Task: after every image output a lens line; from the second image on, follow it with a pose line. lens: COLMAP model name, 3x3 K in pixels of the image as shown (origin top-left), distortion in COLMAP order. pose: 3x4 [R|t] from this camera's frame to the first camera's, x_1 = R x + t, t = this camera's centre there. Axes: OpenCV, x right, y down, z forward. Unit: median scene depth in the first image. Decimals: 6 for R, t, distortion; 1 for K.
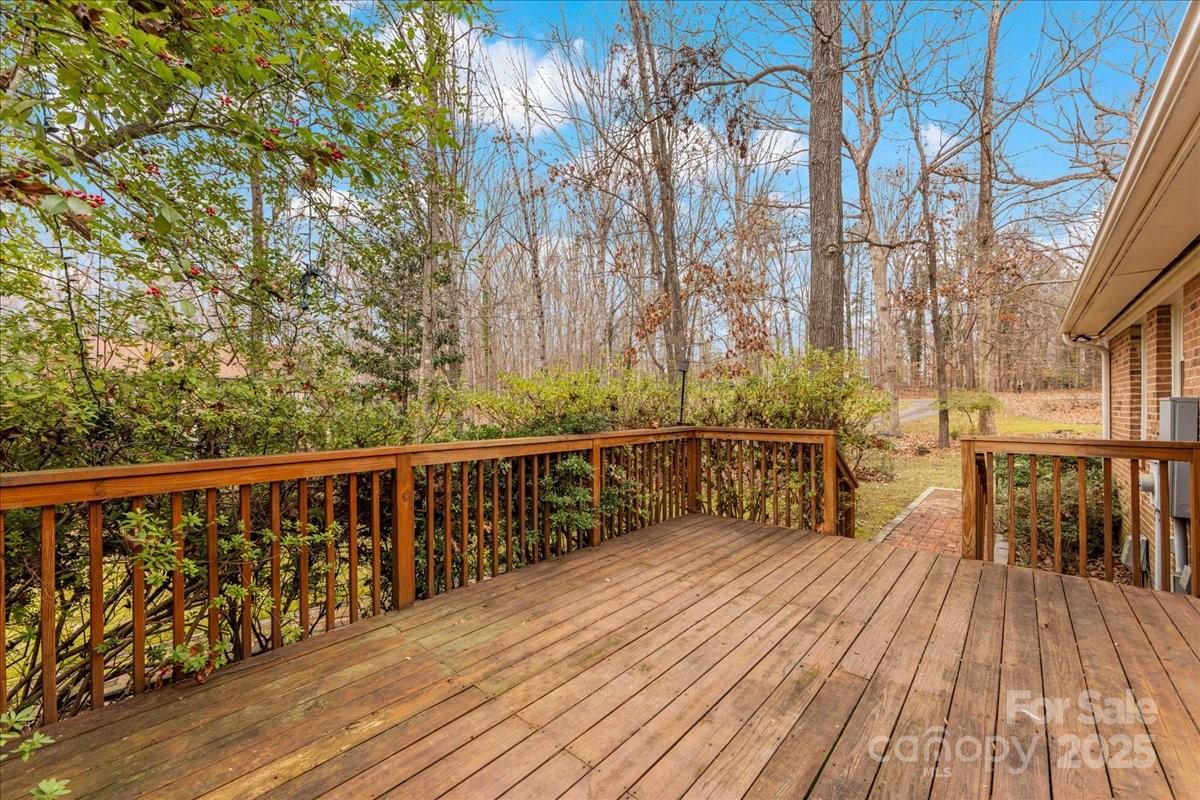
lens RADIAL K [[472.4, 0, 598.8], [0, 472.4, 400.3], [0, 0, 1]] dist [-0.004246, -0.000228]
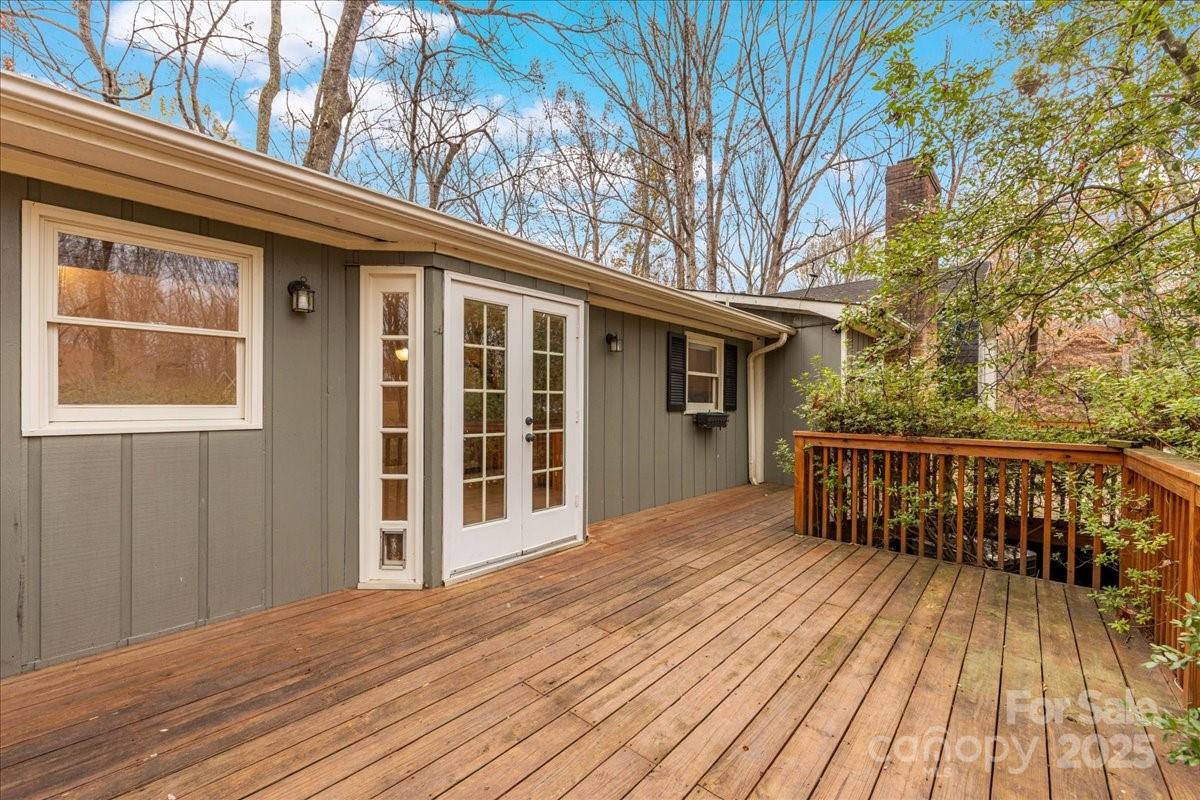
lens RADIAL K [[472.4, 0, 598.8], [0, 472.4, 400.3], [0, 0, 1]] dist [-0.004246, -0.000228]
pose [[-0.999958, -0.007963, 0.004520, 0.530386], [-0.008039, 0.999821, -0.017116, 0.022261], [-0.004383, -0.017152, -0.999843, 2.158220]]
